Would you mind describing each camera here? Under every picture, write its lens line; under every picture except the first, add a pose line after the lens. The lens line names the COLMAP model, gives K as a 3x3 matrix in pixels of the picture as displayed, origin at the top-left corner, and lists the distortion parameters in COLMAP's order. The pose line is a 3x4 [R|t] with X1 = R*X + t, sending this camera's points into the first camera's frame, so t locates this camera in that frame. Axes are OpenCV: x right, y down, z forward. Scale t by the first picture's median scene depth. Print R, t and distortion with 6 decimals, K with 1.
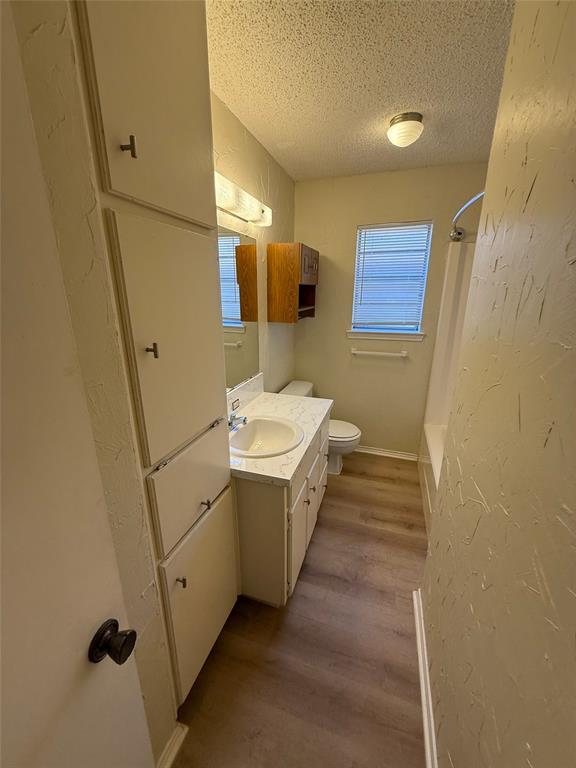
lens RADIAL K [[309.1, 0, 286.1], [0, 309.1, 383.7], [0, 0, 1]] dist [0.000137, 0.000505]
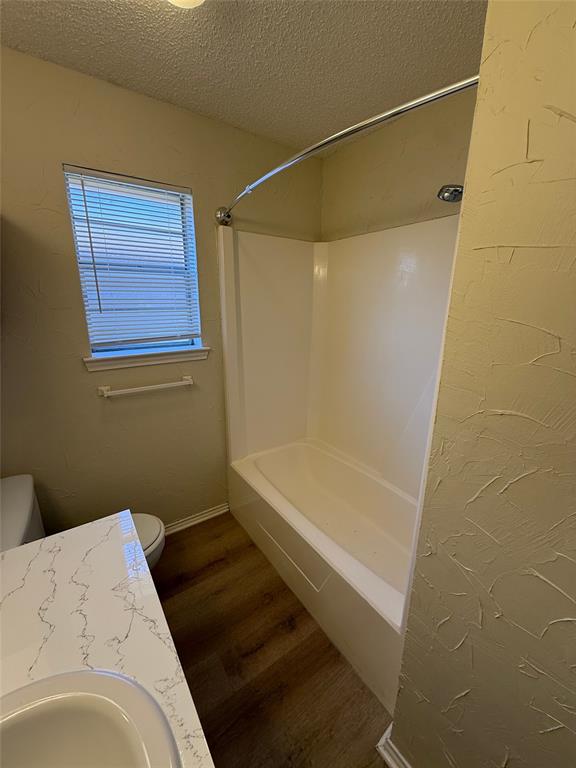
lens RADIAL K [[309.1, 0, 288.4], [0, 309.1, 382.7], [0, 0, 1]] dist [0.000137, 0.000505]
pose [[0.589625, -0.204155, 0.781449, -0.028516], [0.224583, 0.970813, 0.084173, -0.099972], [-0.775825, 0.125870, 0.618266, 0.403010]]
